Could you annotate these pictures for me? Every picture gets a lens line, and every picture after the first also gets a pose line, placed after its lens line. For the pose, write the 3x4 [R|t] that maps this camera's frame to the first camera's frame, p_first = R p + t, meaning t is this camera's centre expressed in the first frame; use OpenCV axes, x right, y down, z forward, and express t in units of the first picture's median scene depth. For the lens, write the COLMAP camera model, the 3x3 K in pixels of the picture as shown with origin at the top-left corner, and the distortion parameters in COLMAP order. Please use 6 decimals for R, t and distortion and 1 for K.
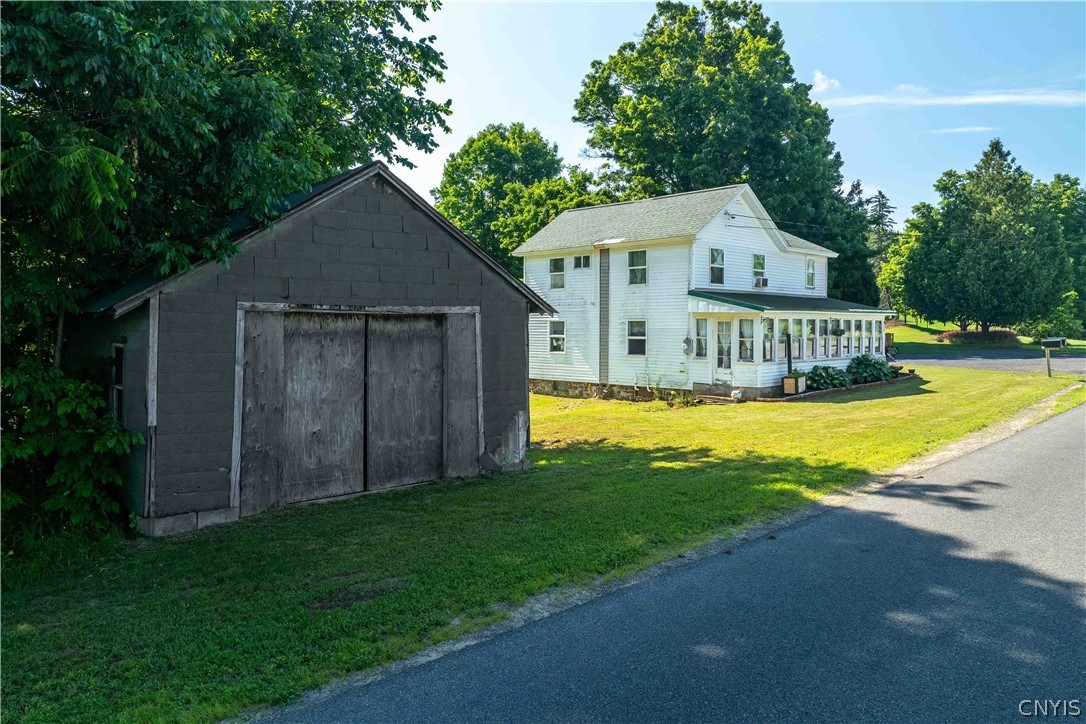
lens RADIAL K [[758.4, 0, 542.6], [0, 758.4, 321.8], [0, 0, 1]] dist [-0.031583, -0.004580]
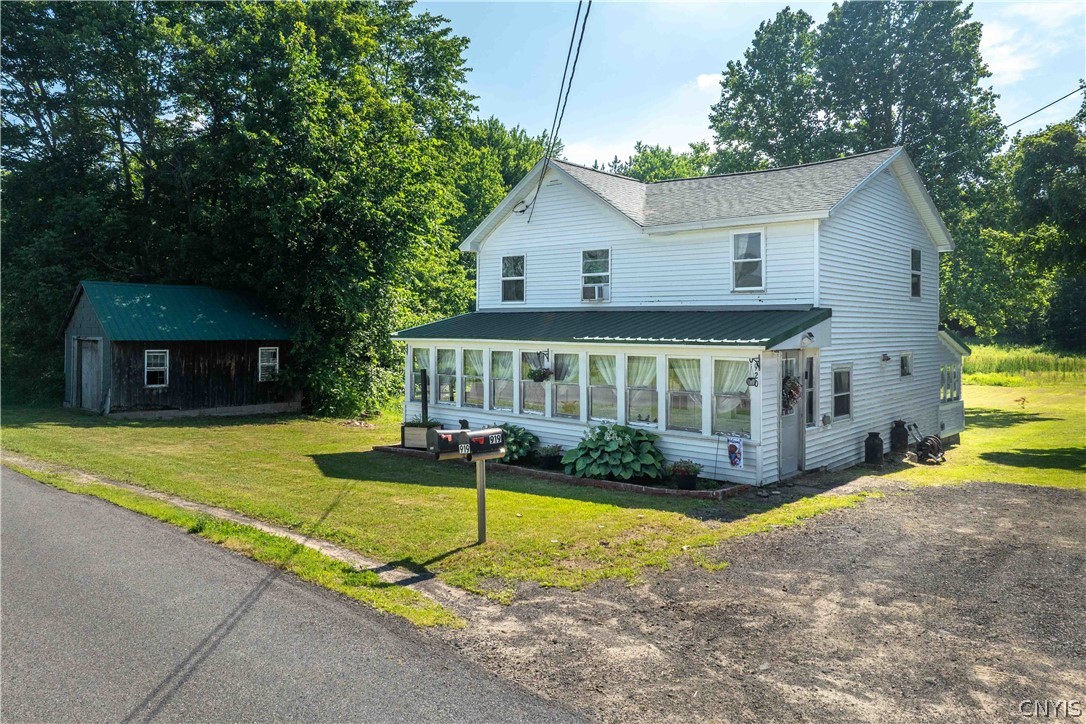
lens RADIAL K [[758.2, 0, 544.2], [0, 758.2, 324.2], [0, 0, 1]] dist [-0.030846, -0.003943]
pose [[0.072565, -0.001805, -0.997362, 1.094330], [0.000088, 0.999998, -0.001804, -0.027599], [0.997364, 0.000043, 0.072565, 1.064693]]
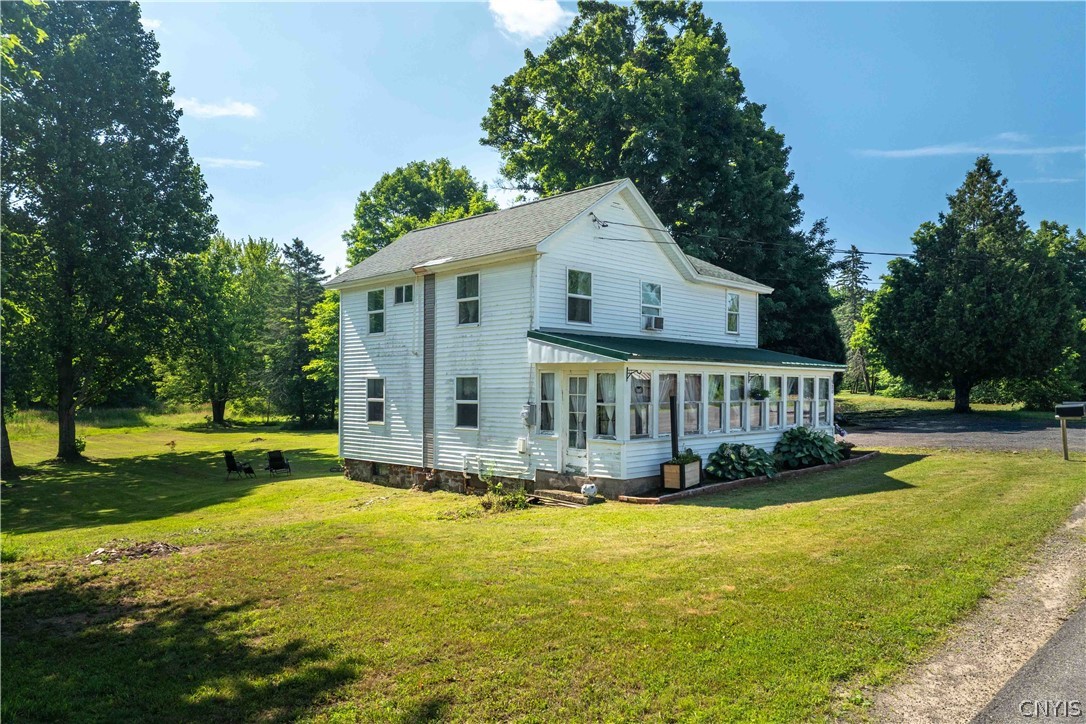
lens RADIAL K [[758.5, 0, 544.7], [0, 758.5, 385.0], [0, 0, 1]] dist [-0.007251, -0.039574]
pose [[0.999679, 0.001428, 0.025278, 0.199005], [-0.001365, 0.999996, -0.002503, 0.008353], [-0.025281, 0.002468, 0.999677, 0.351260]]
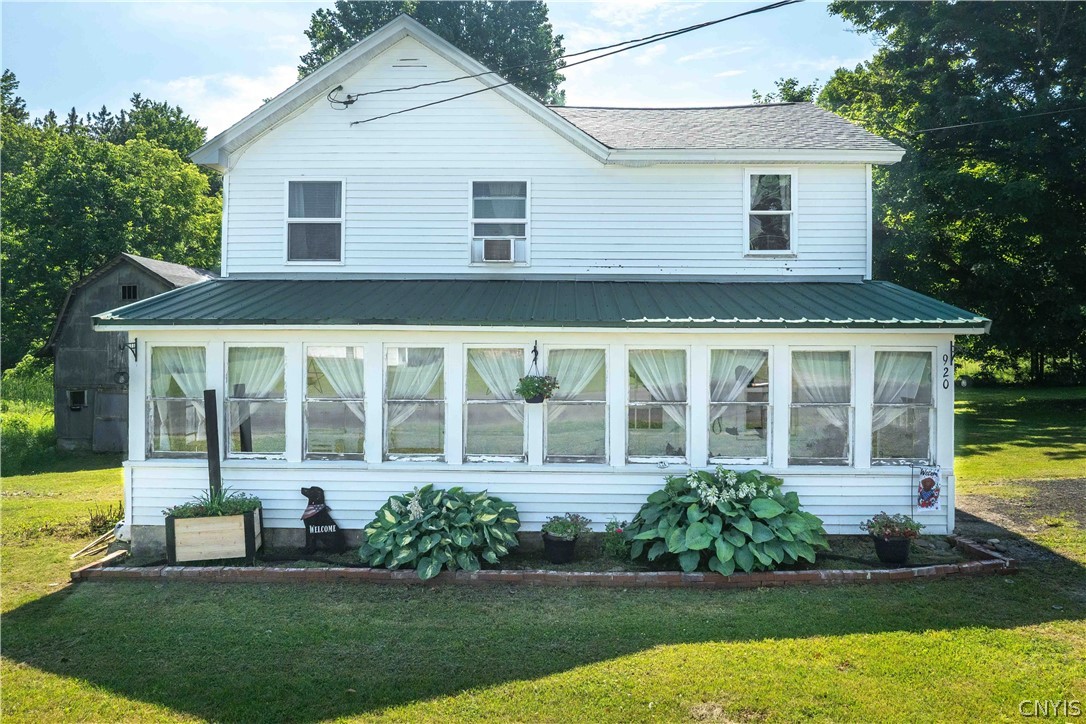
lens RADIAL K [[758.4, 0, 542.6], [0, 758.4, 321.8], [0, 0, 1]] dist [-0.031583, -0.004580]
pose [[0.698983, -0.000068, -0.715138, 0.691415], [-0.000716, 0.999999, -0.000796, -0.015964], [0.715138, 0.001069, 0.698983, 0.861829]]
